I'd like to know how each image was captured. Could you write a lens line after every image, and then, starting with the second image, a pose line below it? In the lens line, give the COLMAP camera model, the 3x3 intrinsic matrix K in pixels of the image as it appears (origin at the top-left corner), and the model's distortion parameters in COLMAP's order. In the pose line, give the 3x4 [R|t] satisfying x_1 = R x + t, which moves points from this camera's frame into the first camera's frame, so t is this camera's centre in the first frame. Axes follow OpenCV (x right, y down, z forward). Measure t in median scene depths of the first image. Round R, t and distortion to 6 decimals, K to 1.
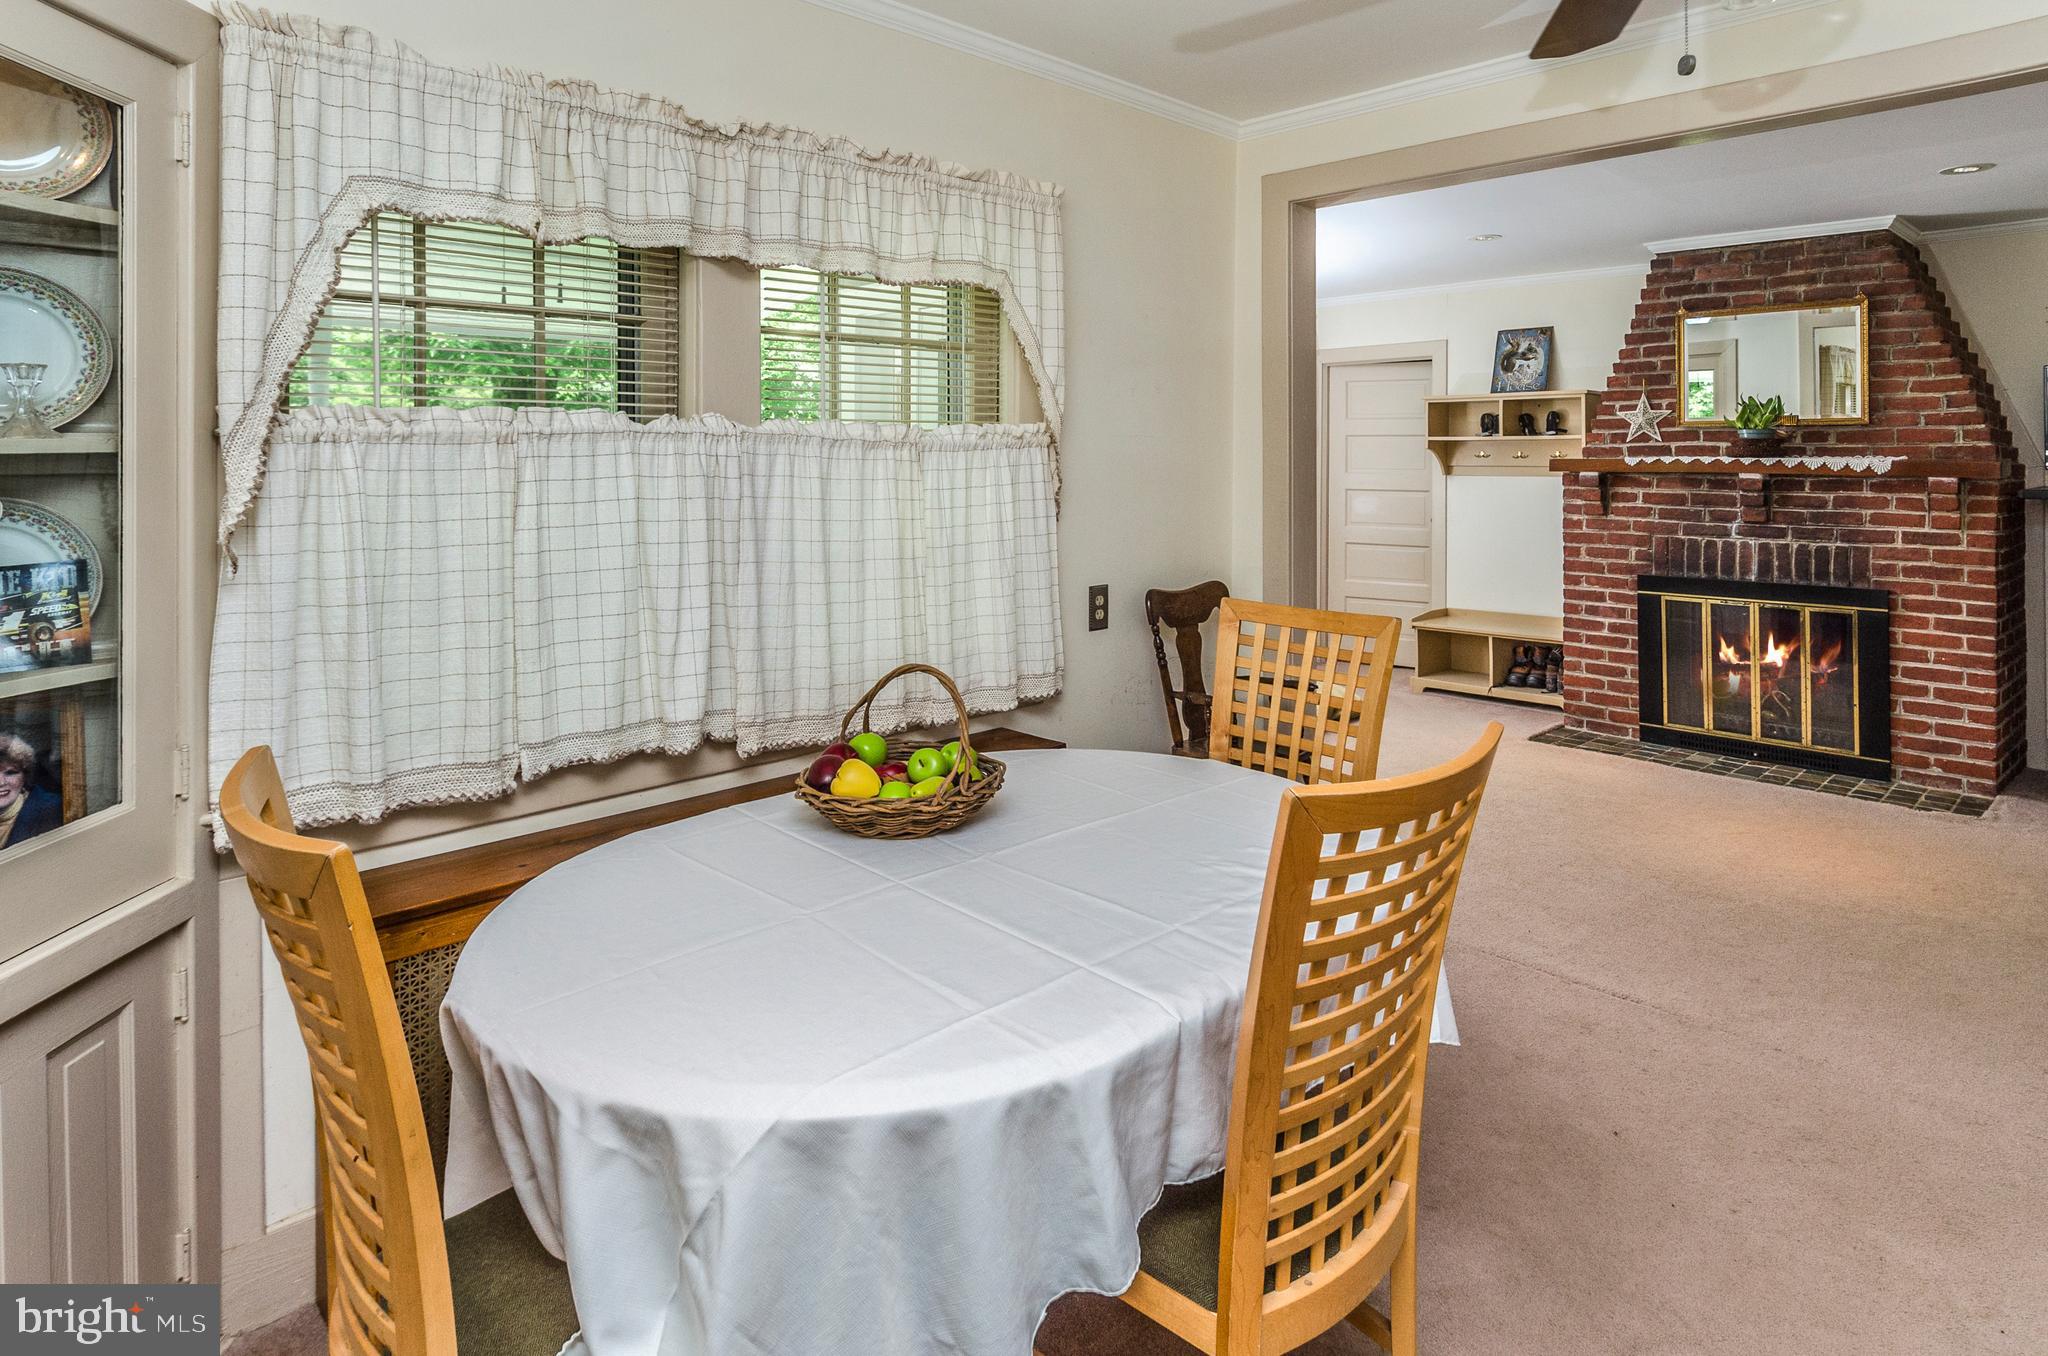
lens RADIAL K [[1214.5, 0, 1005.6], [0, 1214.5, 462.1], [0, 0, 1]] dist [0.003207, 0.000189]
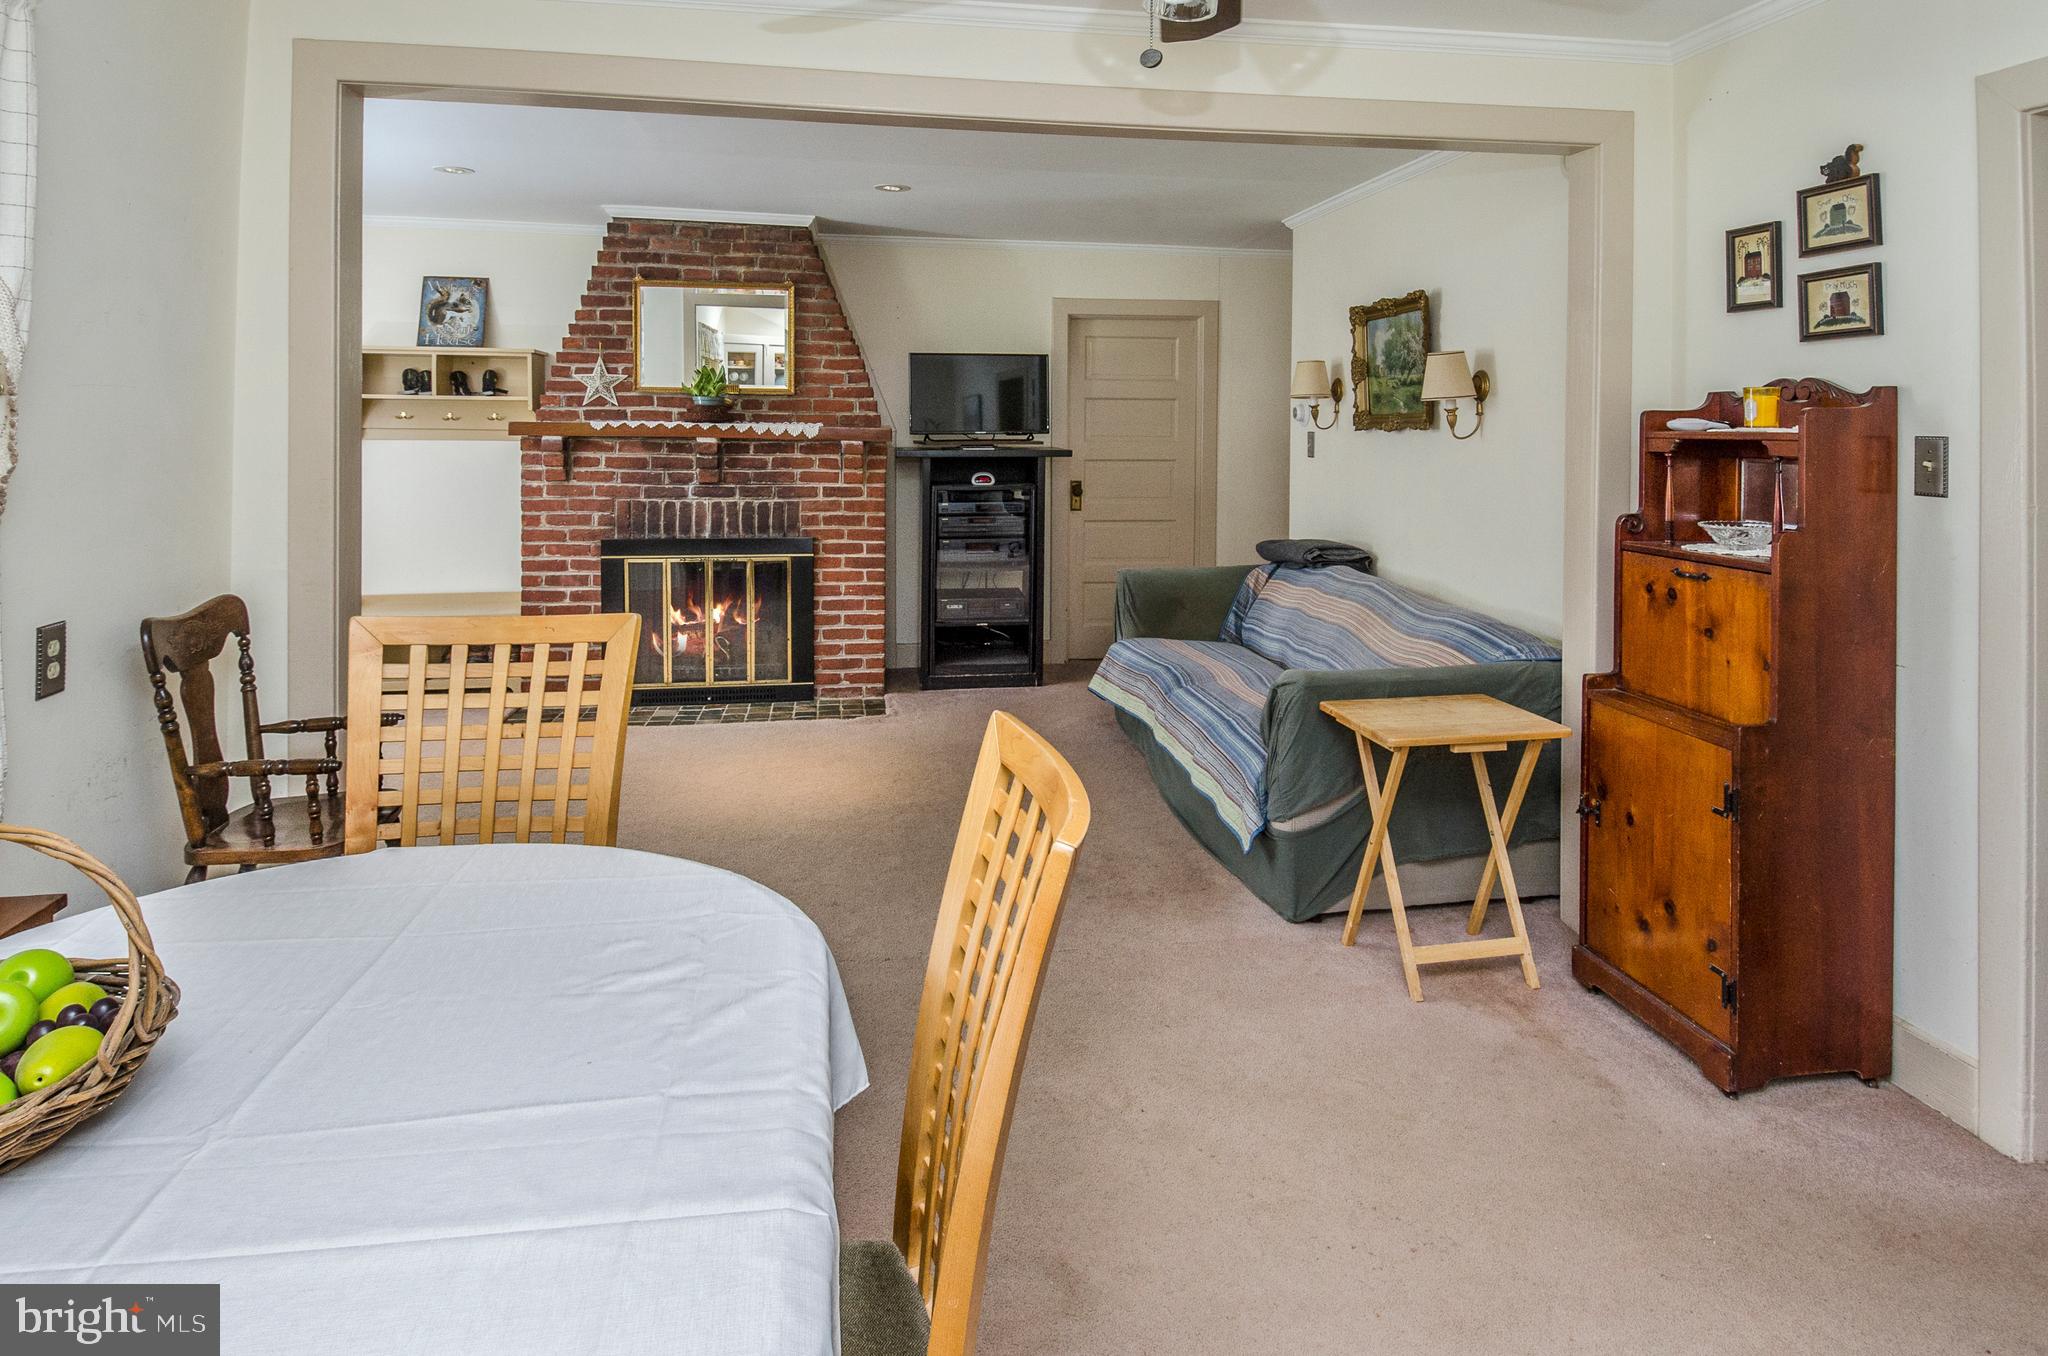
lens RADIAL K [[1210.3, 0, 1131.6], [0, 1210.3, 452.7], [0, 0, 1]] dist [0.014404, -0.000570]
pose [[0.526122, -0.013222, 0.850306, -0.096723], [-0.008101, 0.999756, 0.020558, -0.002448], [-0.850370, -0.017705, 0.525887, 0.119953]]
